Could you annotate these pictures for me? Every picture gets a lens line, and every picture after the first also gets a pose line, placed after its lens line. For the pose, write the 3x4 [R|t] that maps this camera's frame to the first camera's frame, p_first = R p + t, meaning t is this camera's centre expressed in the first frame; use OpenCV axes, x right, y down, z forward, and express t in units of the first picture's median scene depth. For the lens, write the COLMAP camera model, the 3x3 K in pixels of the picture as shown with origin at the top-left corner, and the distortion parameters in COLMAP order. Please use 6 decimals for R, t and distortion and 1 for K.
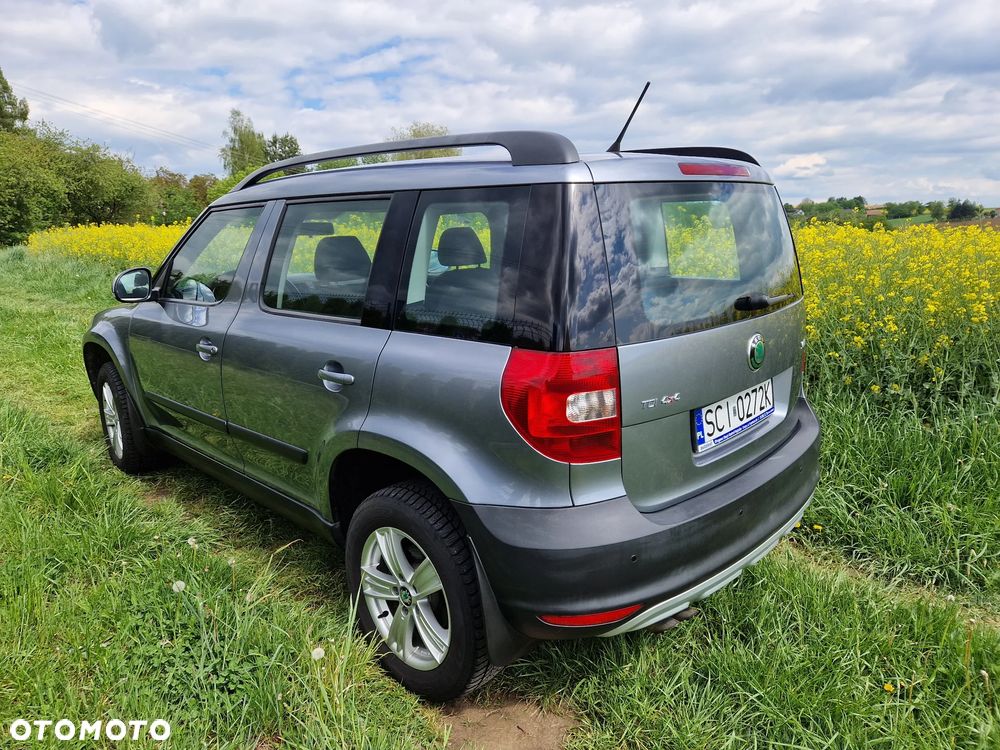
lens RADIAL K [[661.7, 0, 507.4], [0, 661.7, 374.8], [0, 0, 1]] dist [0.084509, -0.069964]
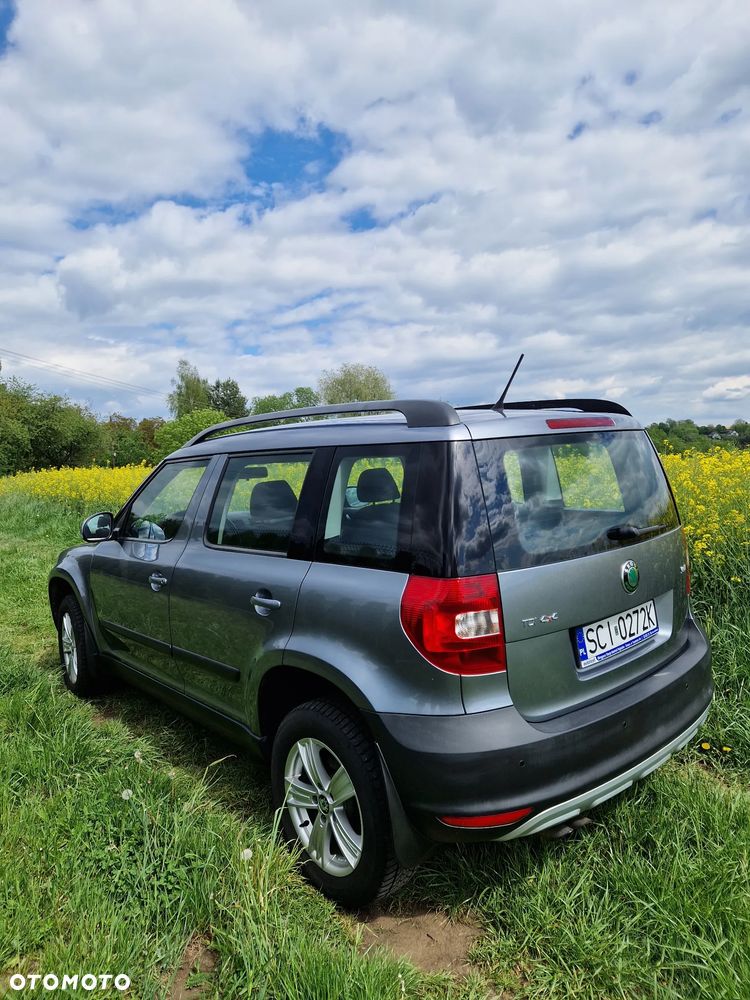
lens RADIAL K [[660.3, 0, 375.0], [0, 660.3, 500.0], [0, 0, 1]] dist [0.087369, -0.076908]
pose [[0.995476, -0.025191, -0.091612, 0.043732], [0.010893, 0.988113, -0.153344, 0.005741], [0.094386, 0.151653, 0.983917, -0.149202]]
